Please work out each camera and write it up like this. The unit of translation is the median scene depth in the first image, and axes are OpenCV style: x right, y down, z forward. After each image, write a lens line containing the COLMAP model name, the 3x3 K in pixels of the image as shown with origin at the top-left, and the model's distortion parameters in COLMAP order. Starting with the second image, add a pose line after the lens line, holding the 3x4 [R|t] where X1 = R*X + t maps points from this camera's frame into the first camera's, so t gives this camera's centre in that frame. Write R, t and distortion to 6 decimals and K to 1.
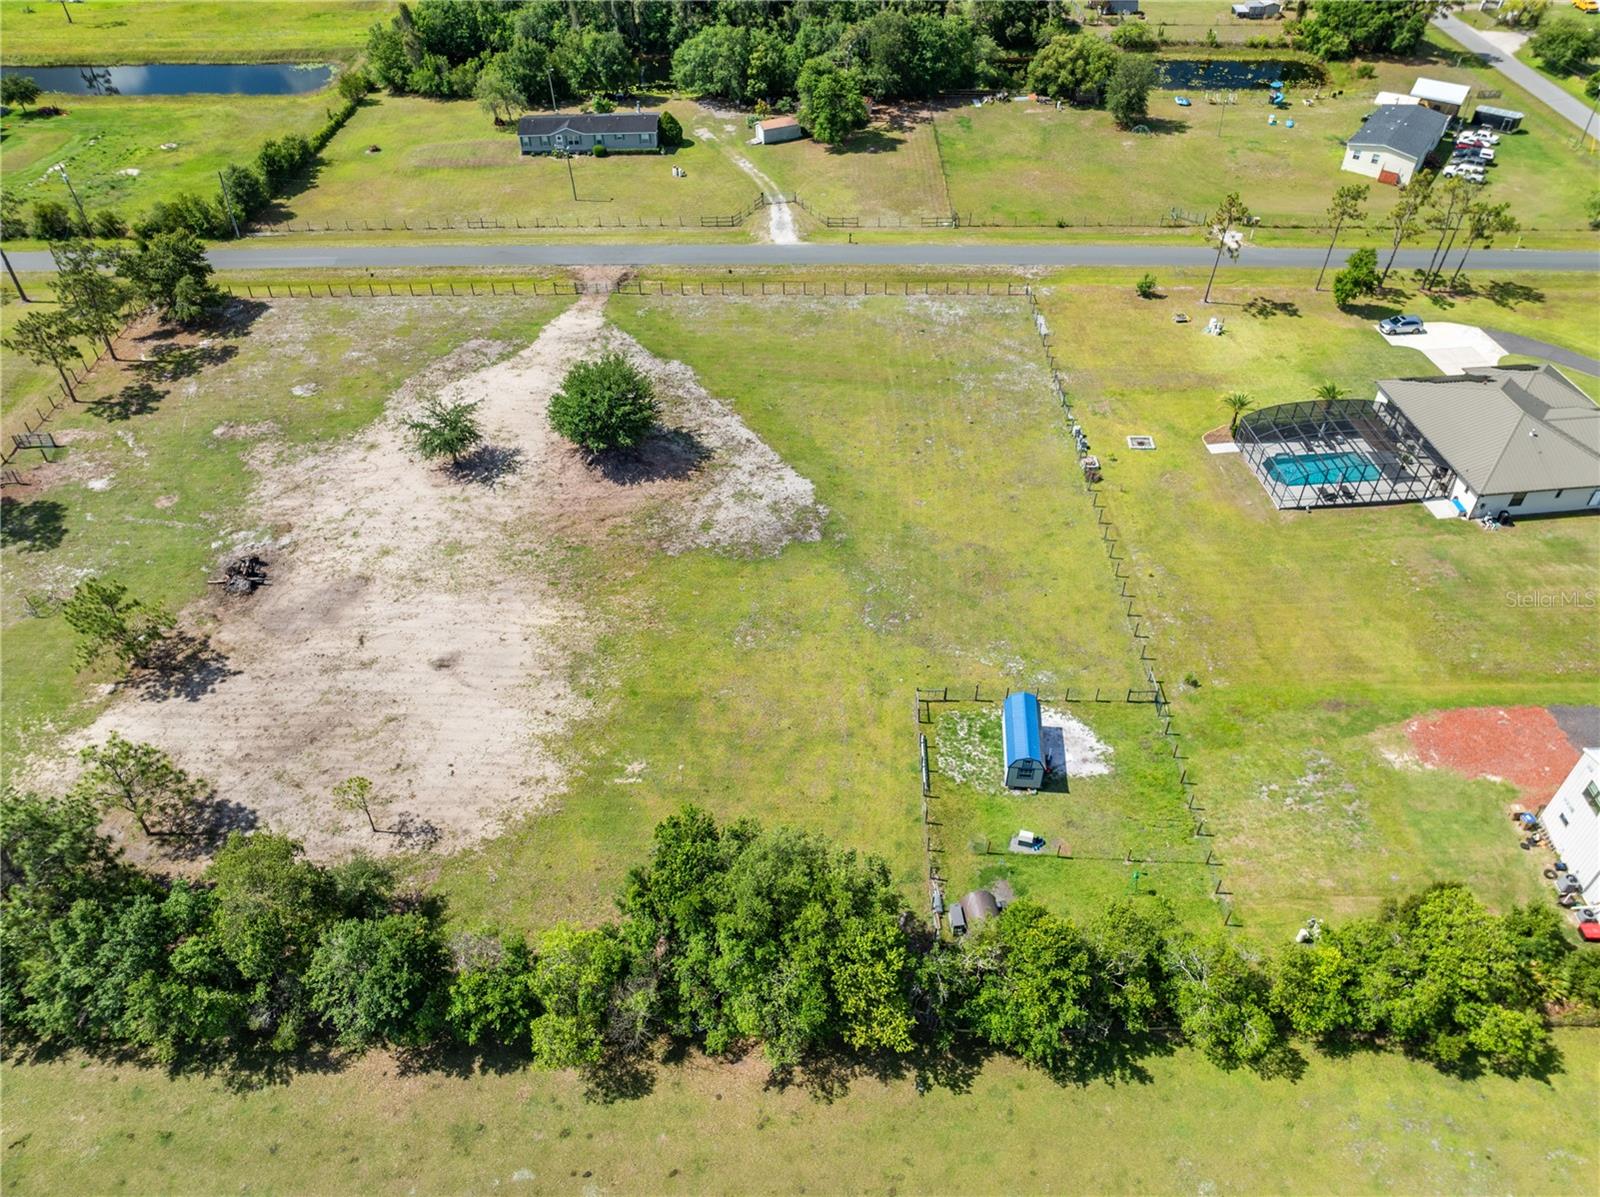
lens RADIAL K [[1123.5, 0, 810.6], [0, 1123.5, 595.3], [0, 0, 1]] dist [-0.037446, 0.003234]
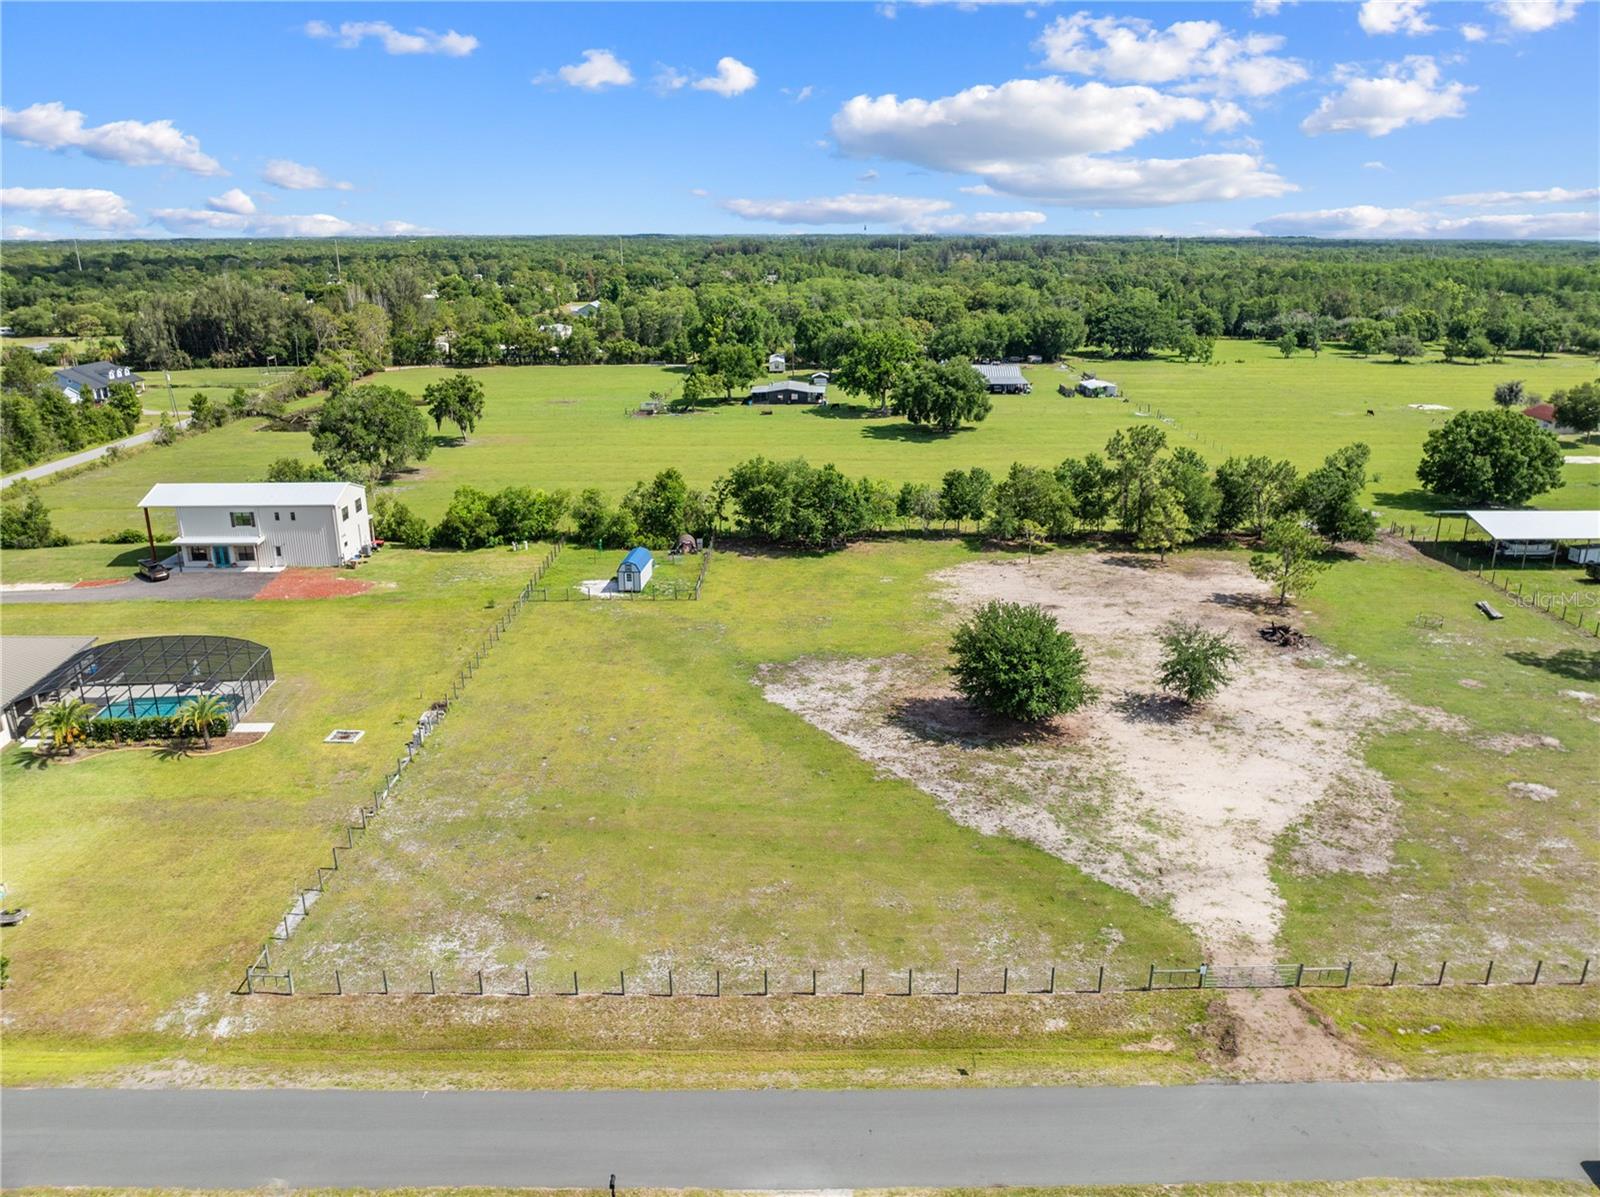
lens RADIAL K [[1123.5, 0, 808.9], [0, 1123.5, 599.2], [0, 0, 1]] dist [-0.037446, 0.003234]
pose [[-0.999847, 0.013354, -0.011314, -0.024292], [-0.003210, 0.495571, 0.868561, -0.916140], [0.017206, 0.868465, -0.495453, 1.386869]]
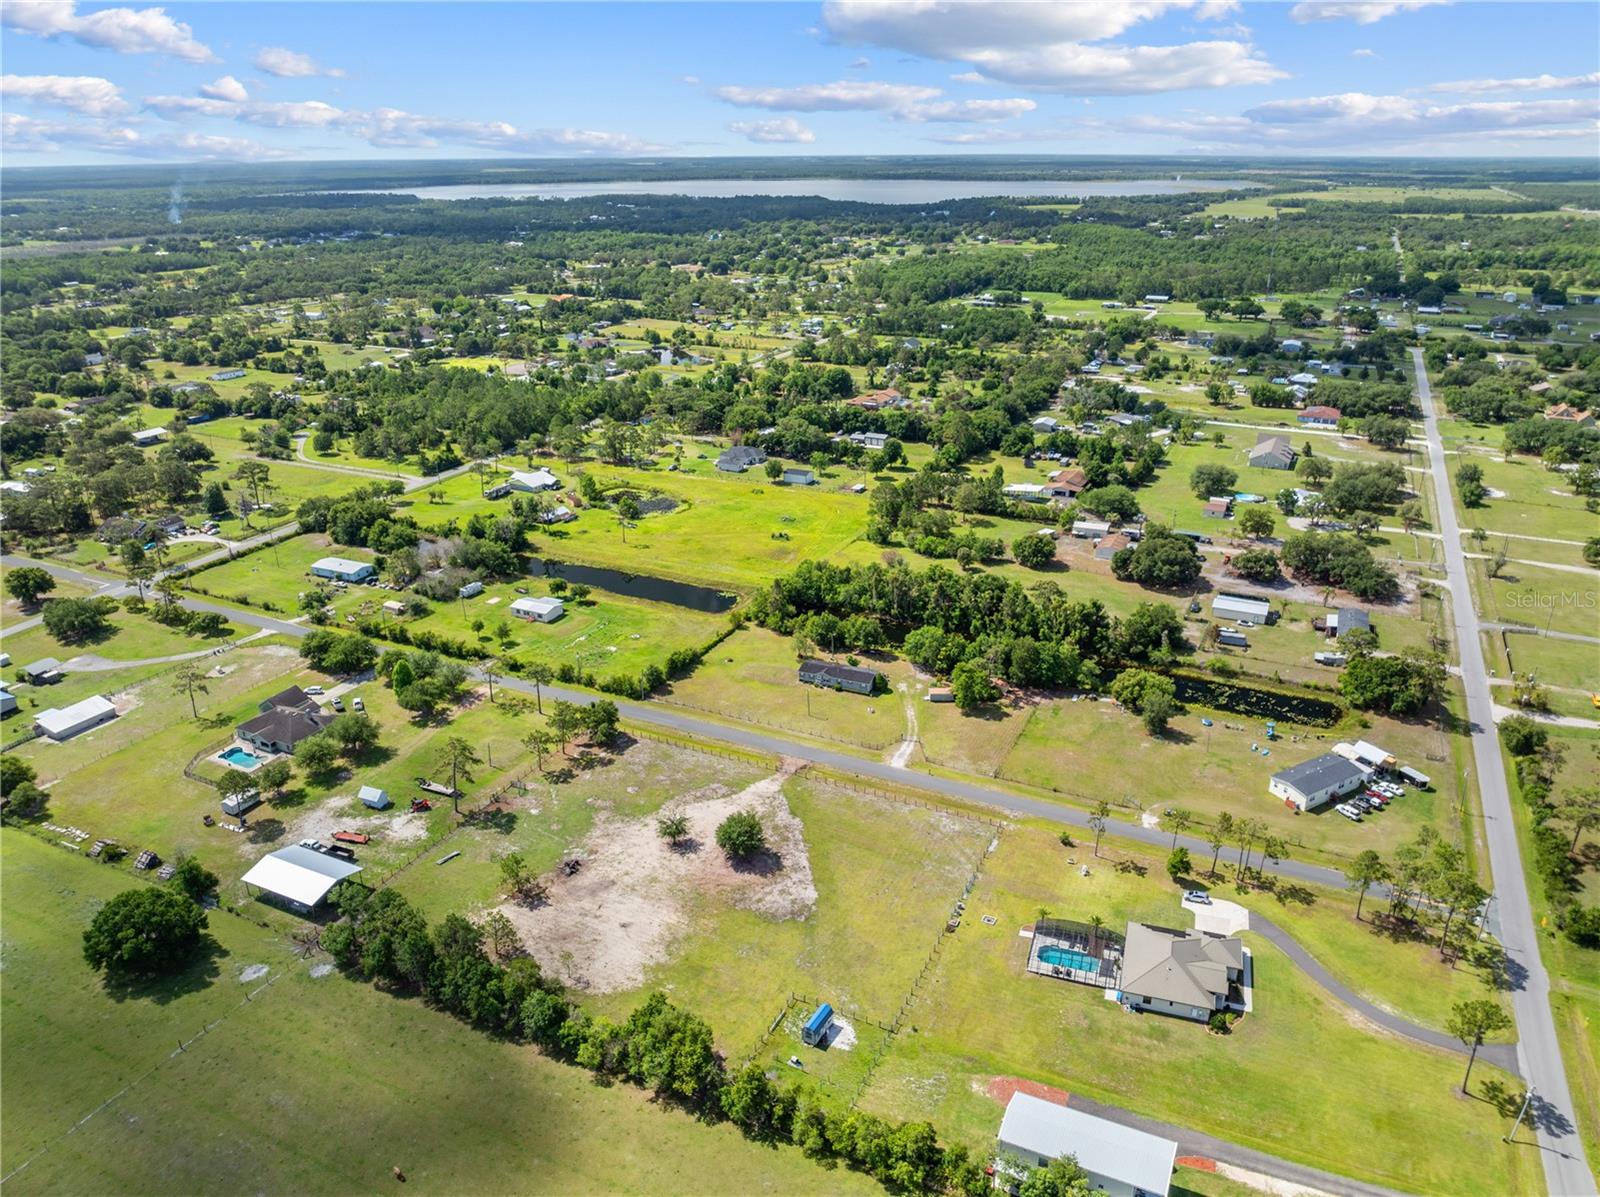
lens RADIAL K [[1123.5, 0, 811.8], [0, 1123.5, 595.8], [0, 0, 1]] dist [-0.037446, 0.003234]
pose [[0.907346, 0.161653, -0.388062, 0.712277], [-0.284562, 0.915649, -0.283921, -0.015685], [0.309432, 0.368042, 0.876811, -1.028813]]
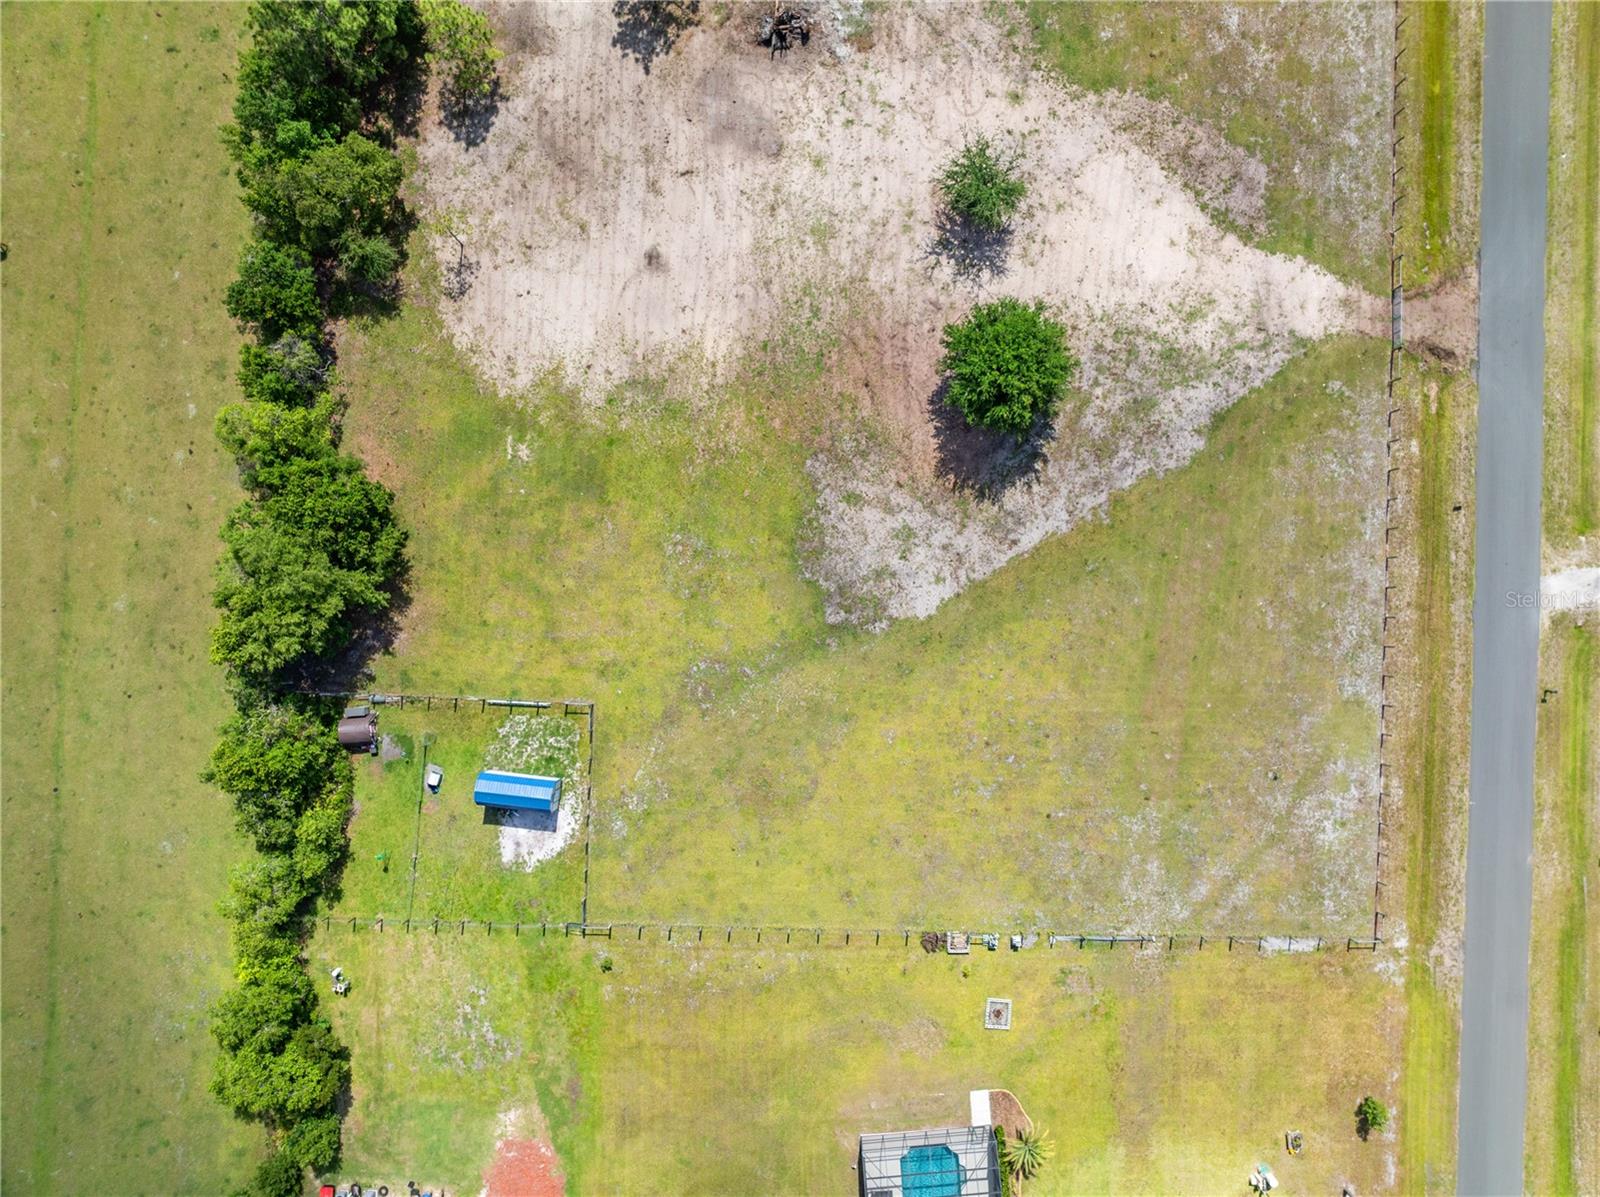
lens RADIAL K [[1123.5, 0, 827.0], [0, 1123.5, 593.7], [0, 0, 1]] dist [-0.037446, 0.003234]
pose [[-0.025727, 0.999538, -0.016180, -0.000141], [-0.666548, -0.005089, 0.745444, -0.707912], [0.745018, 0.029963, 0.666371, 0.363324]]
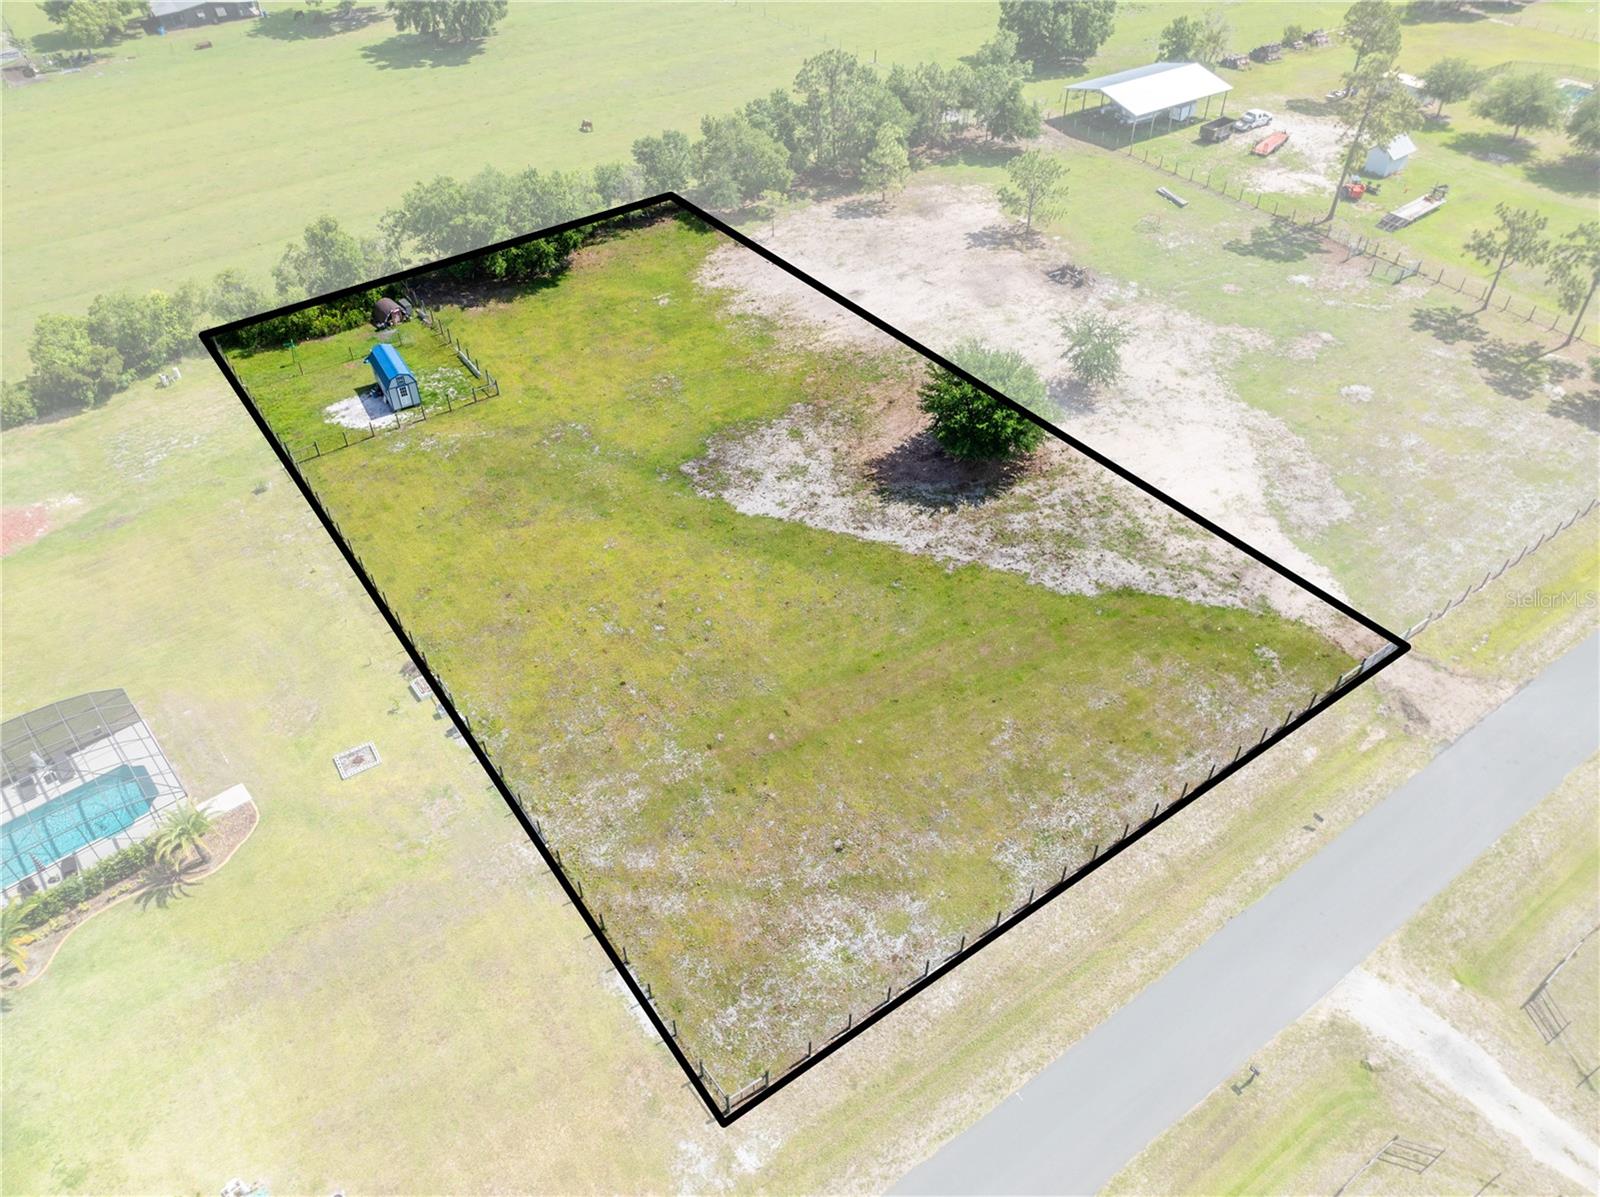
lens RADIAL K [[1123.5, 0, 809.8], [0, 1123.5, 597.3], [0, 0, 1]] dist [-0.037446, 0.003234]
pose [[-0.810377, 0.398878, -0.429169, 0.340757], [-0.387273, 0.185003, 0.903213, -0.855080], [0.439669, 0.898148, 0.004553, 1.086556]]
